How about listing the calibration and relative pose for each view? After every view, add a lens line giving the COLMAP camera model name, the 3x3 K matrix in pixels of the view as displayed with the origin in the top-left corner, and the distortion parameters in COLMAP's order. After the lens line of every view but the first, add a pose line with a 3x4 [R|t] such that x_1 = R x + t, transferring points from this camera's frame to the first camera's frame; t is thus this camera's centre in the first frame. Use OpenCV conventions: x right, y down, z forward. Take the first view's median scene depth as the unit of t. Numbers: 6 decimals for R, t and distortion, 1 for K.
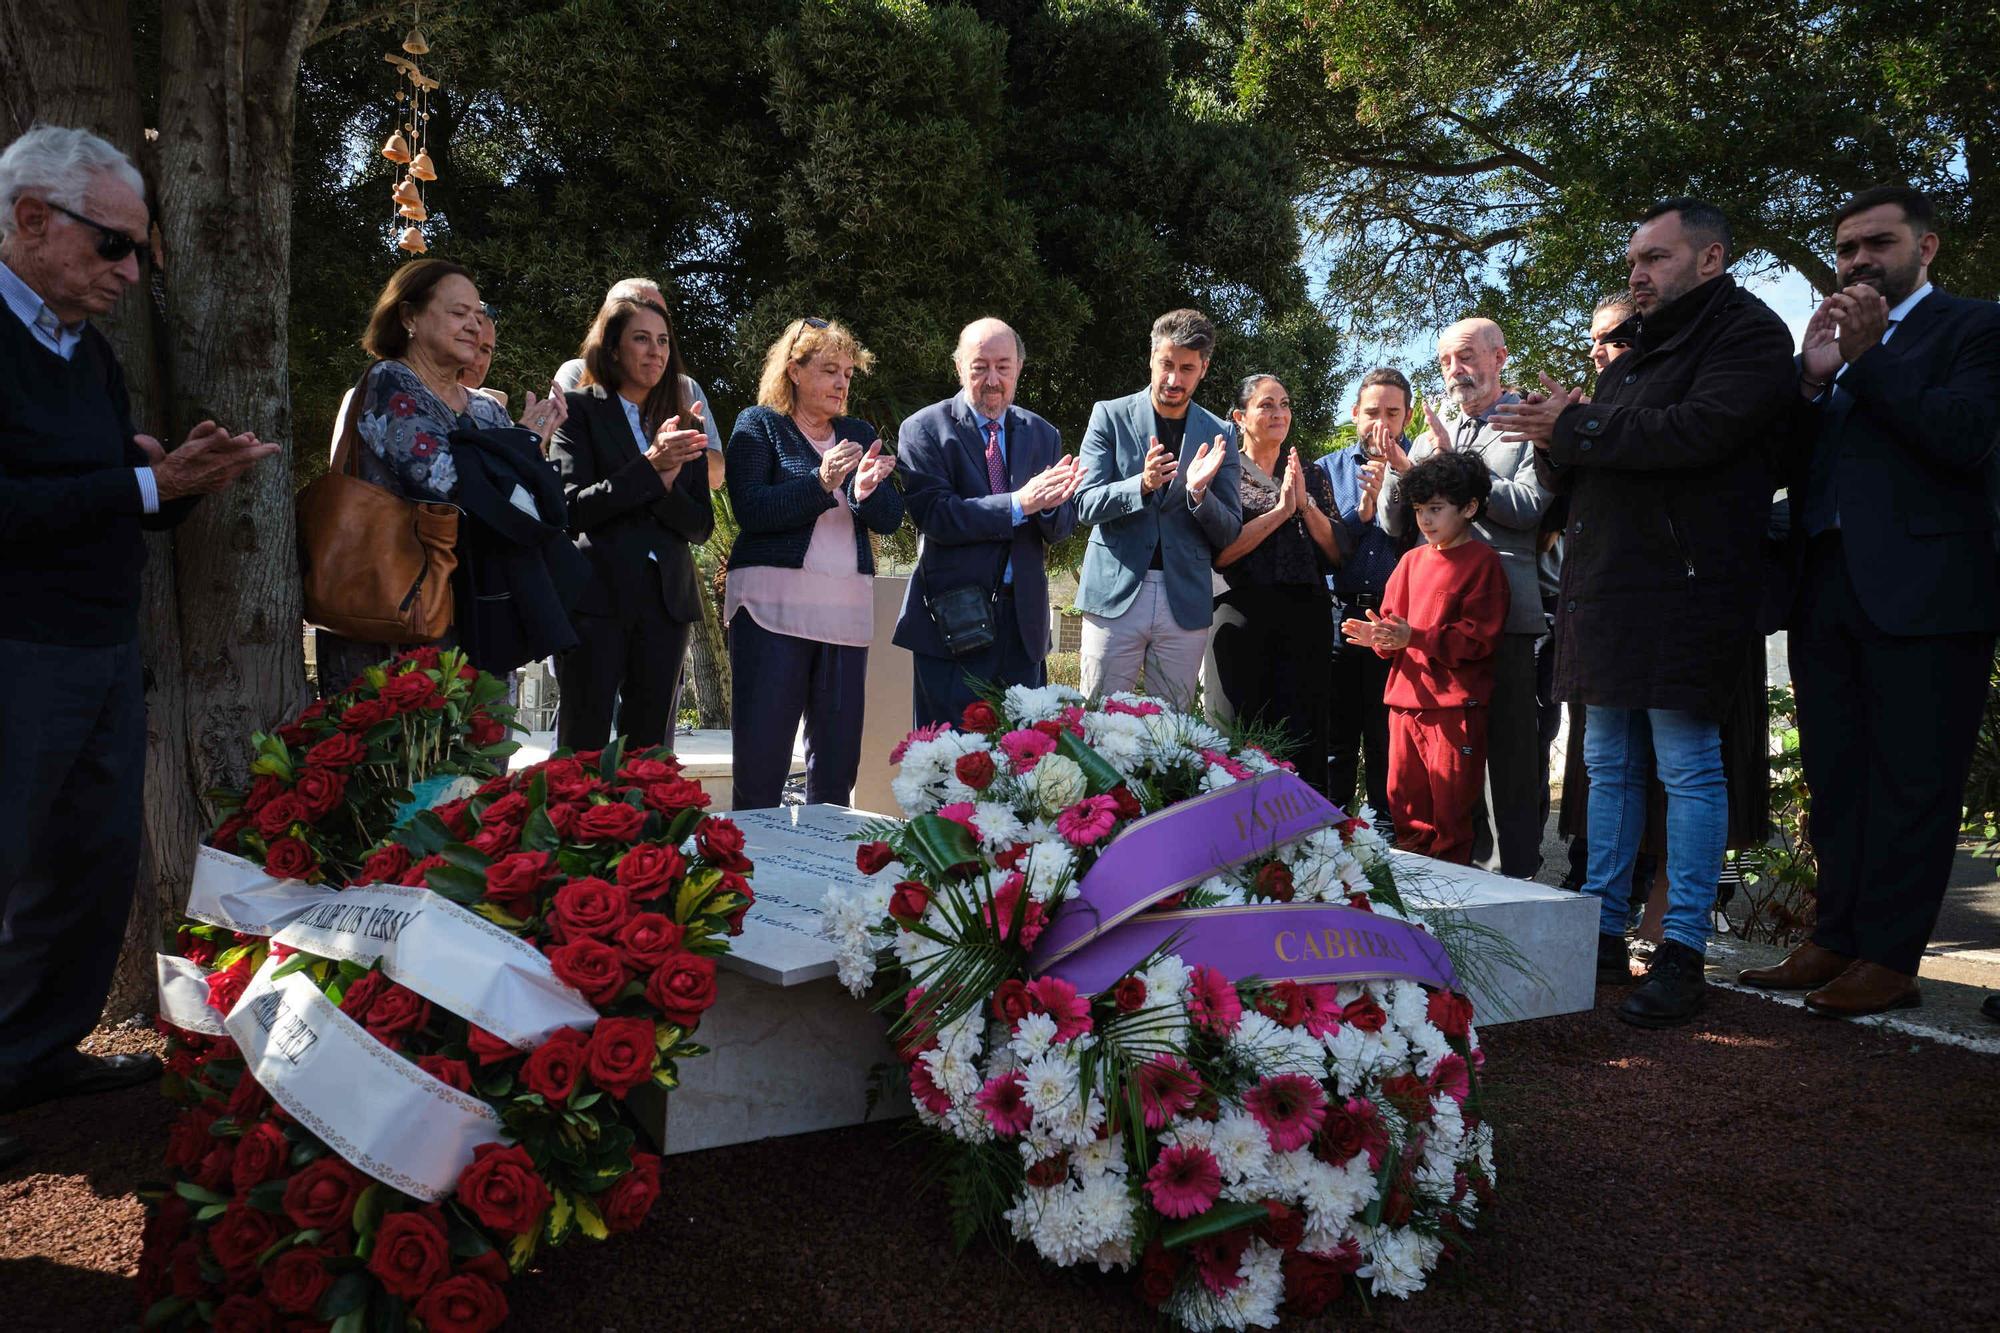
lens RADIAL K [[1225.5, 0, 1017.6], [0, 1225.5, 672.6], [0, 0, 1]] dist [0.024968, -0.020731]
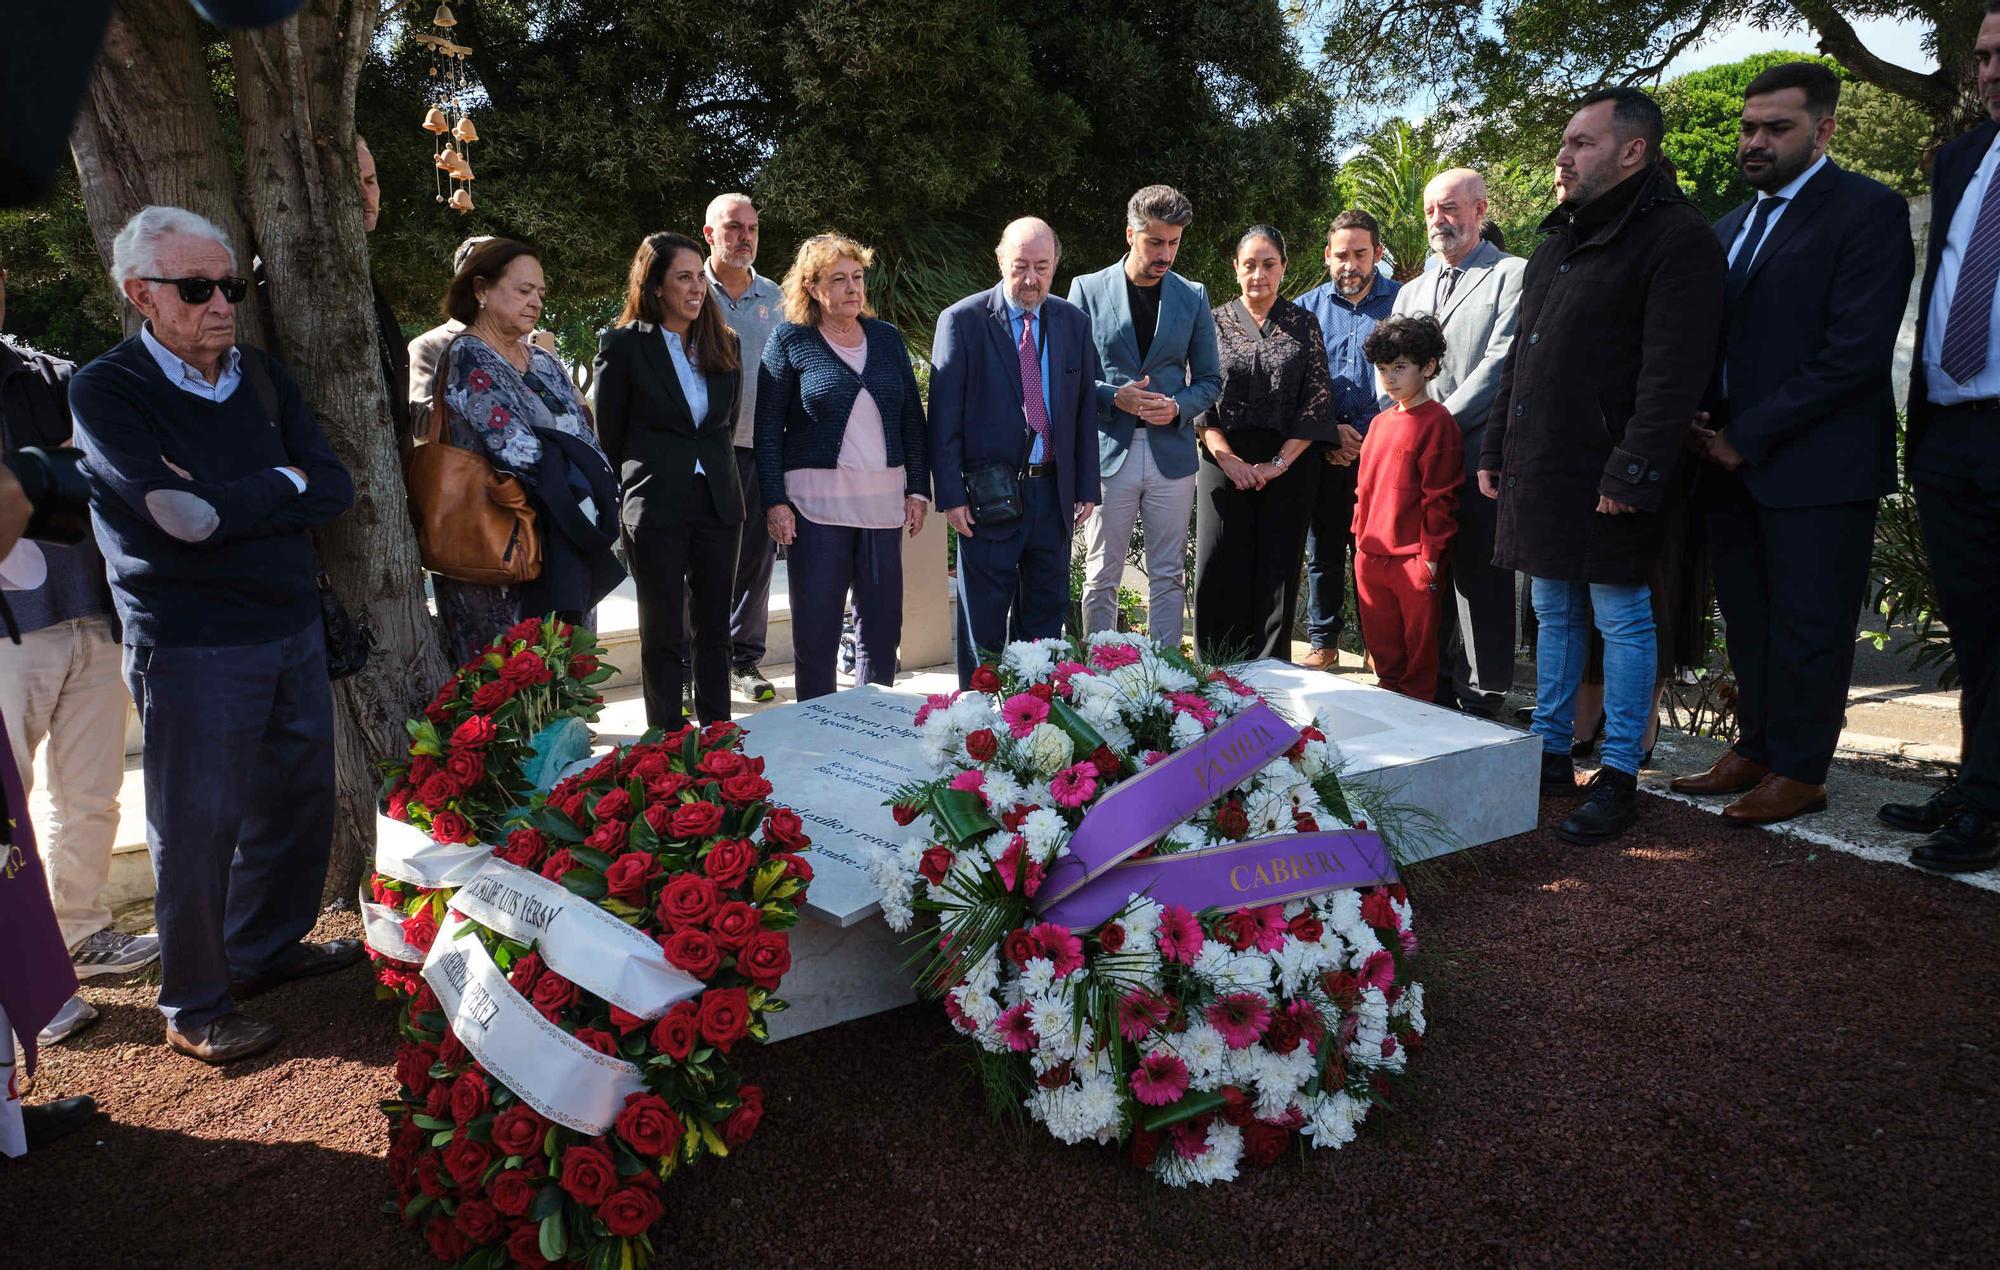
lens RADIAL K [[1142.8, 0, 993.1], [0, 1142.8, 577.6], [0, 0, 1]] dist [0.008260, -0.011913]
pose [[0.996221, -0.065088, -0.057504, 0.051494], [0.072090, 0.988950, 0.129539, -0.224930], [0.048437, -0.133195, 0.989906, -0.106545]]
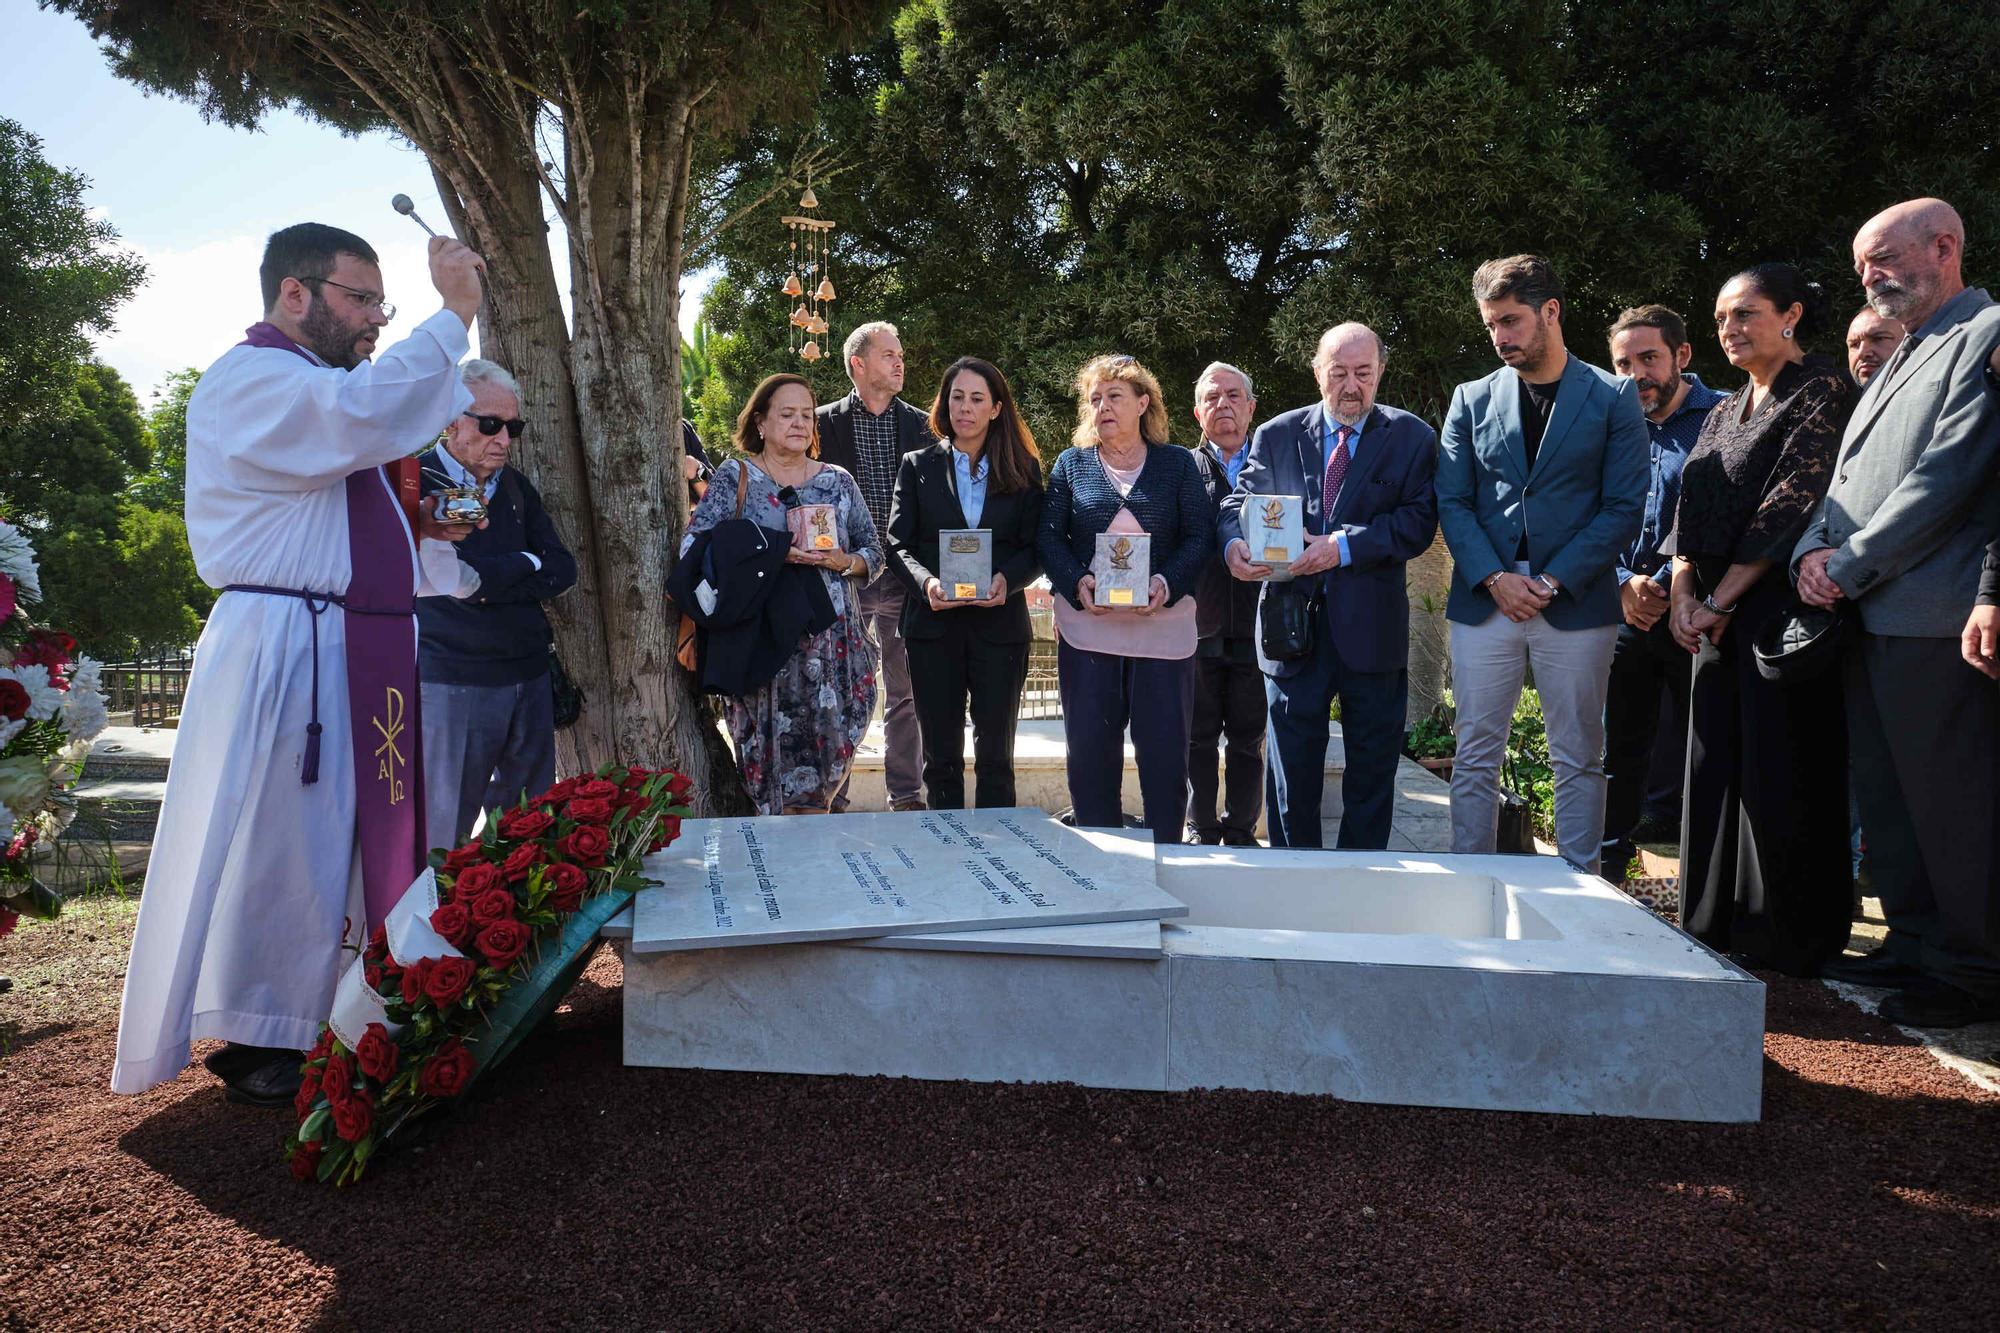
lens RADIAL K [[1245.3, 0, 1009.8], [0, 1245.3, 640.4], [0, 0, 1]] dist [0.026091, -0.019217]
pose [[0.811778, -0.020610, -0.583602, 0.881384], [0.021269, 0.999757, -0.005723, -0.069187], [0.583579, -0.007767, 0.812019, 0.106789]]
